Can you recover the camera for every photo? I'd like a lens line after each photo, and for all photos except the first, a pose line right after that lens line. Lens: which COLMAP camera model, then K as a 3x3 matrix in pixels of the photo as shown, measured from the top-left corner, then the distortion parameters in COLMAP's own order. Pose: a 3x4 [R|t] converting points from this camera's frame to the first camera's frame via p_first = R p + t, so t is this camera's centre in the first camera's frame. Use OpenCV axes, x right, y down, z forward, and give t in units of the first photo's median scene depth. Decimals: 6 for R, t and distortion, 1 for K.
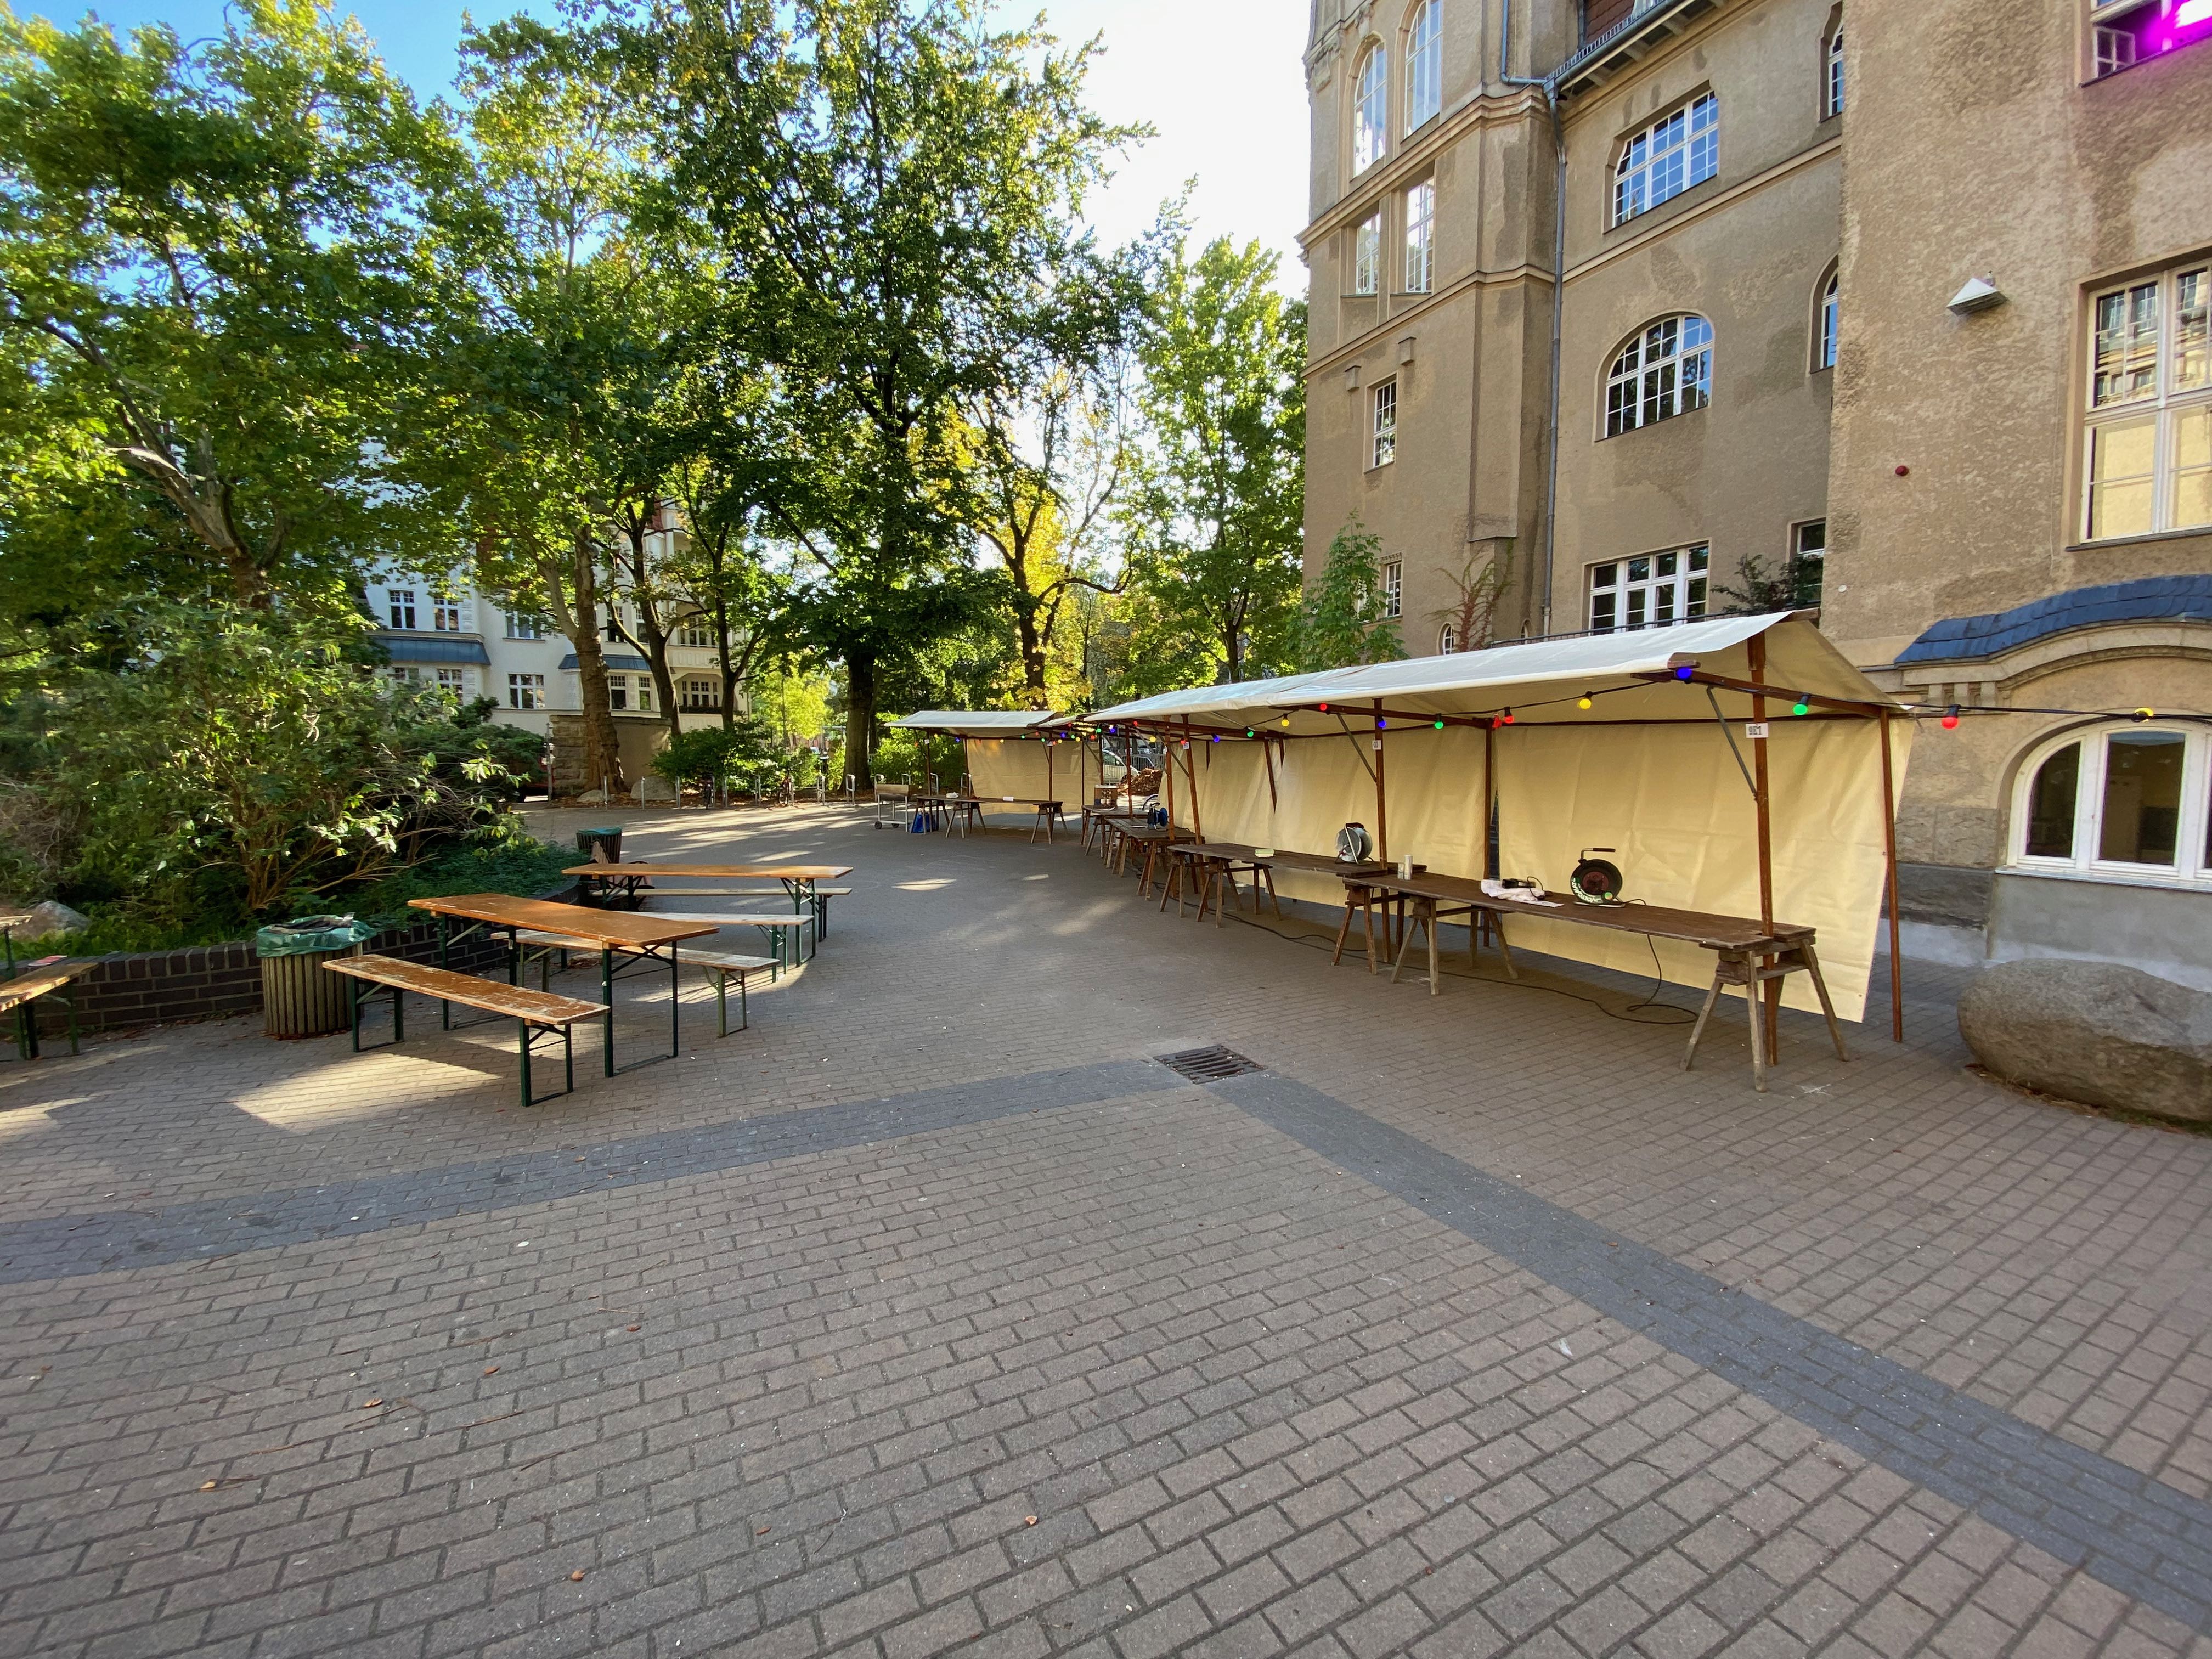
lens RADIAL K [[893.5, 0, 1088.8], [0, 893.5, 836.4], [0, 0, 1]] dist [-0.006602, -0.007903]
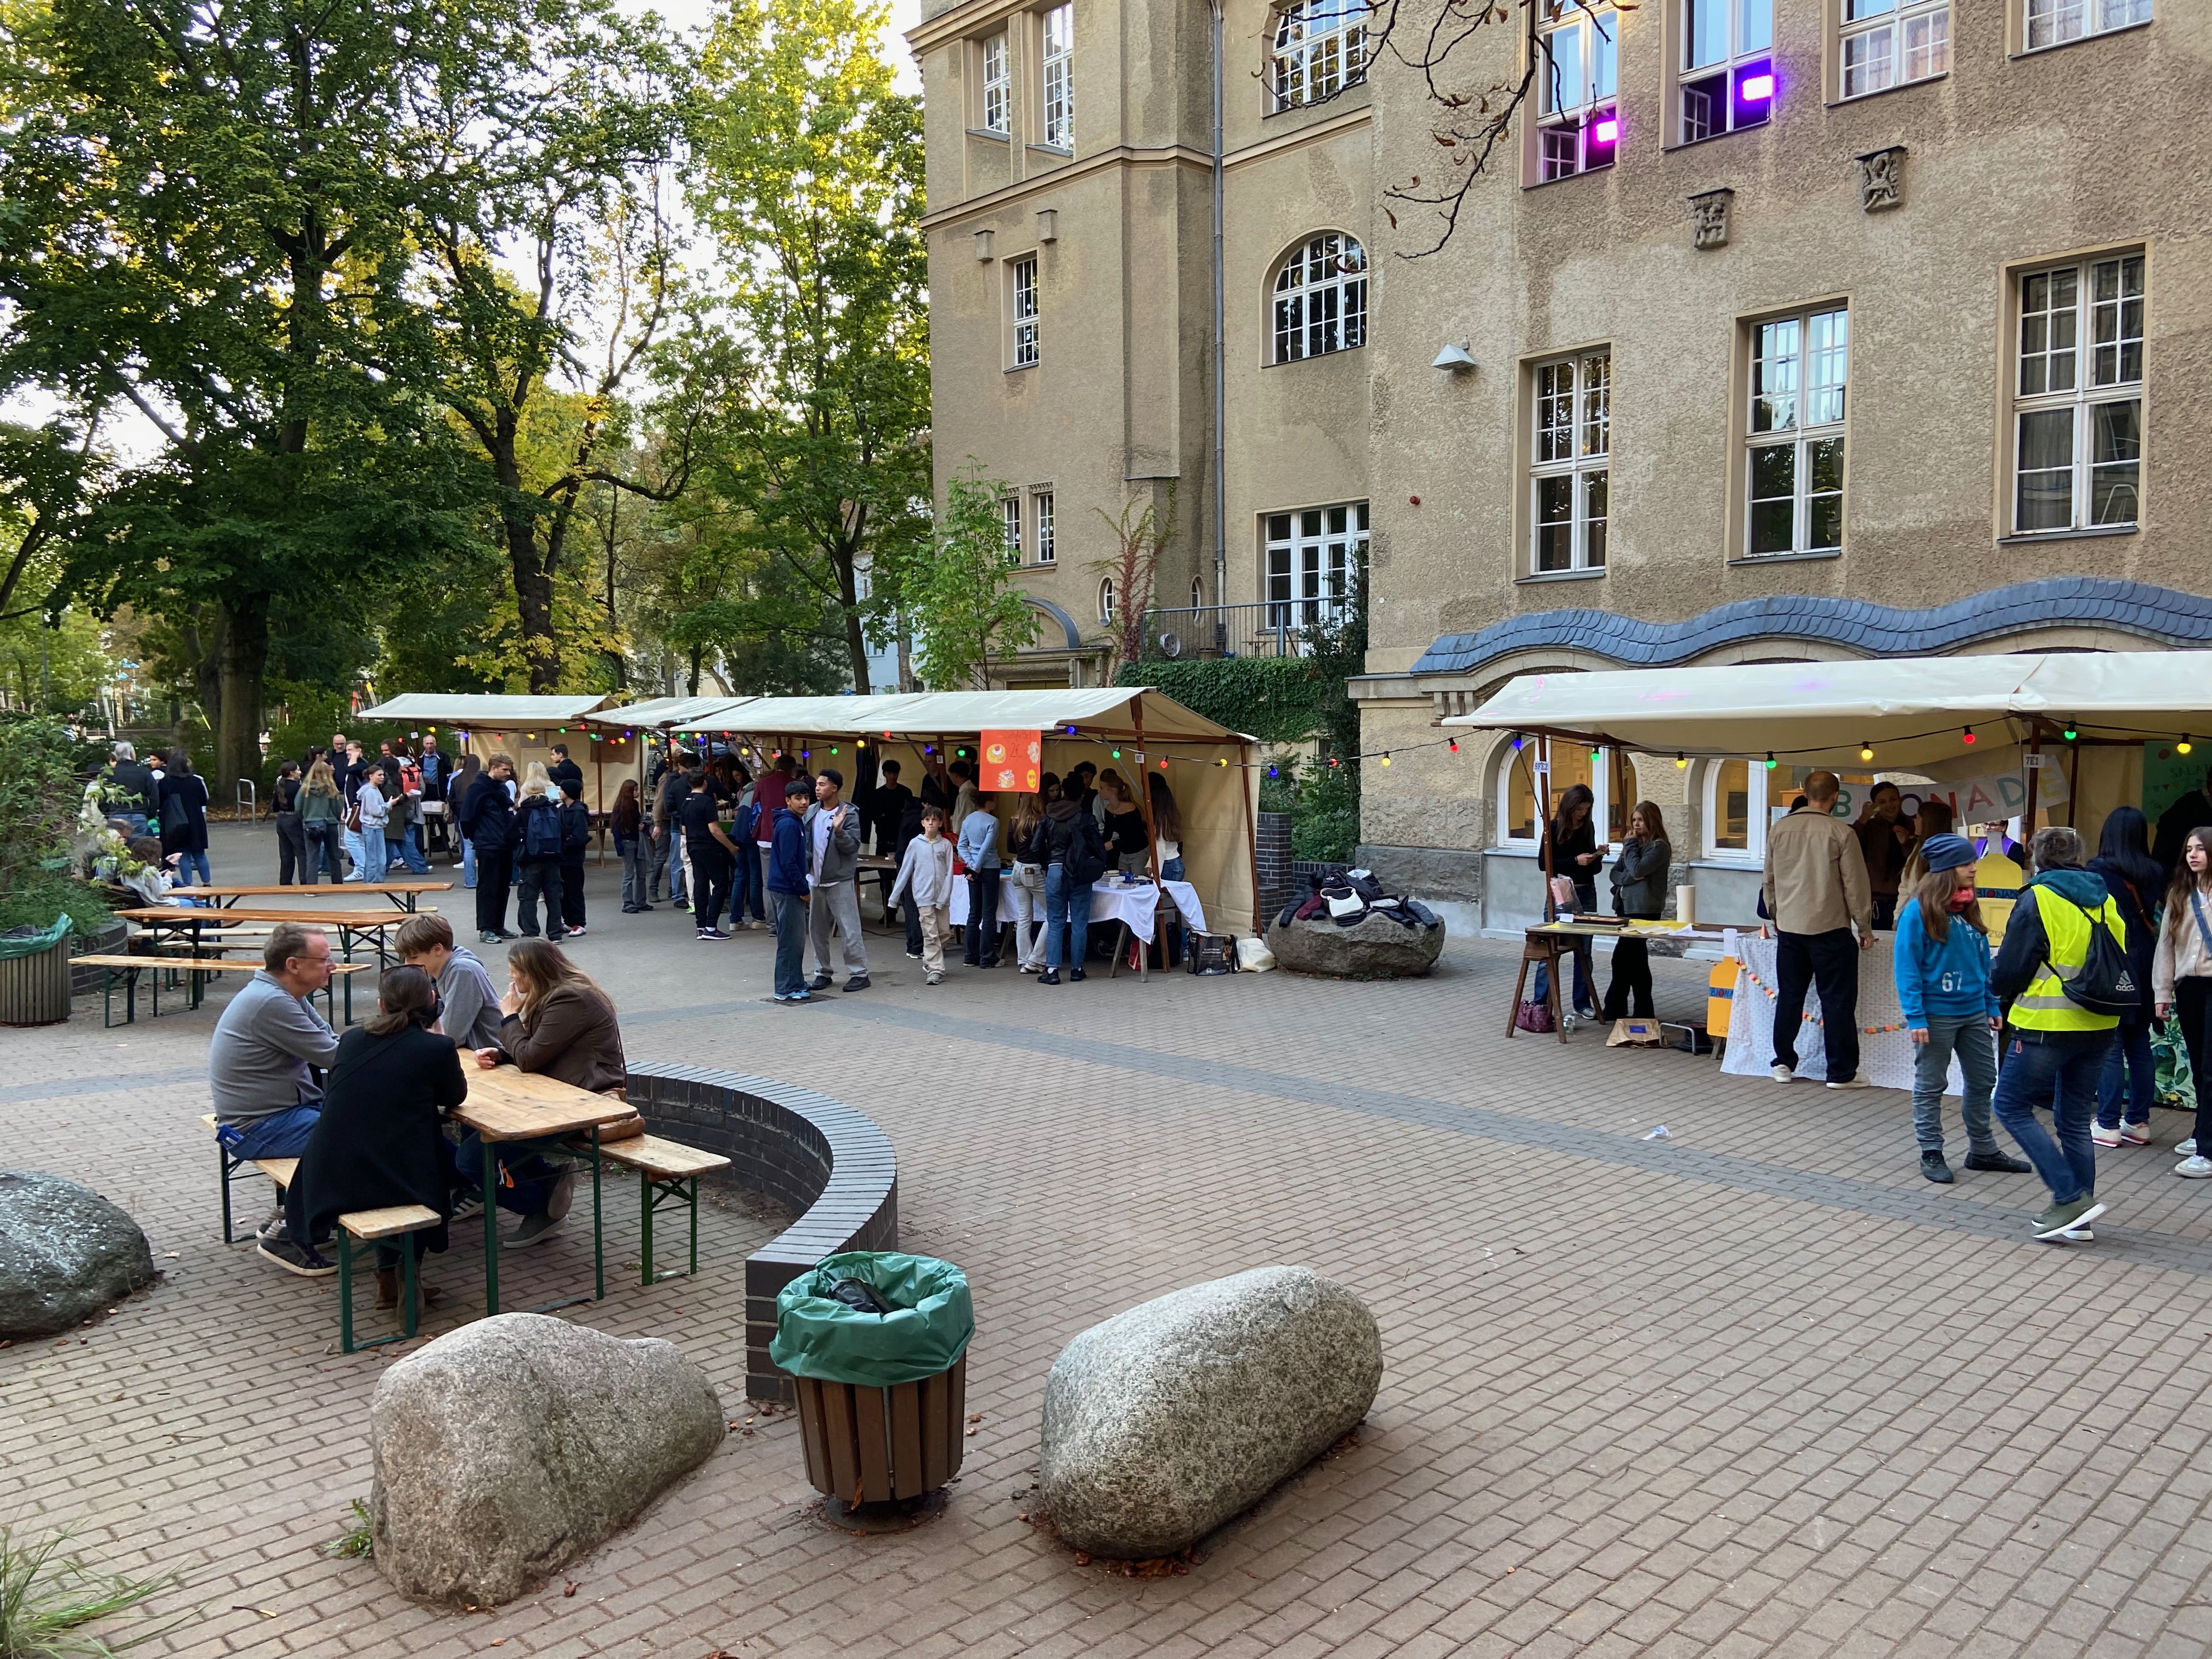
lens RADIAL K [[1656.8, 0, 1099.8], [0, 1656.8, 822.2], [0, 0, 1]] dist [0.114150, -0.137079]
pose [[0.955897, -0.026670, 0.292489, -0.045977], [0.035348, 0.999077, -0.024424, 0.015927], [-0.291568, 0.033686, 0.955957, -0.437623]]
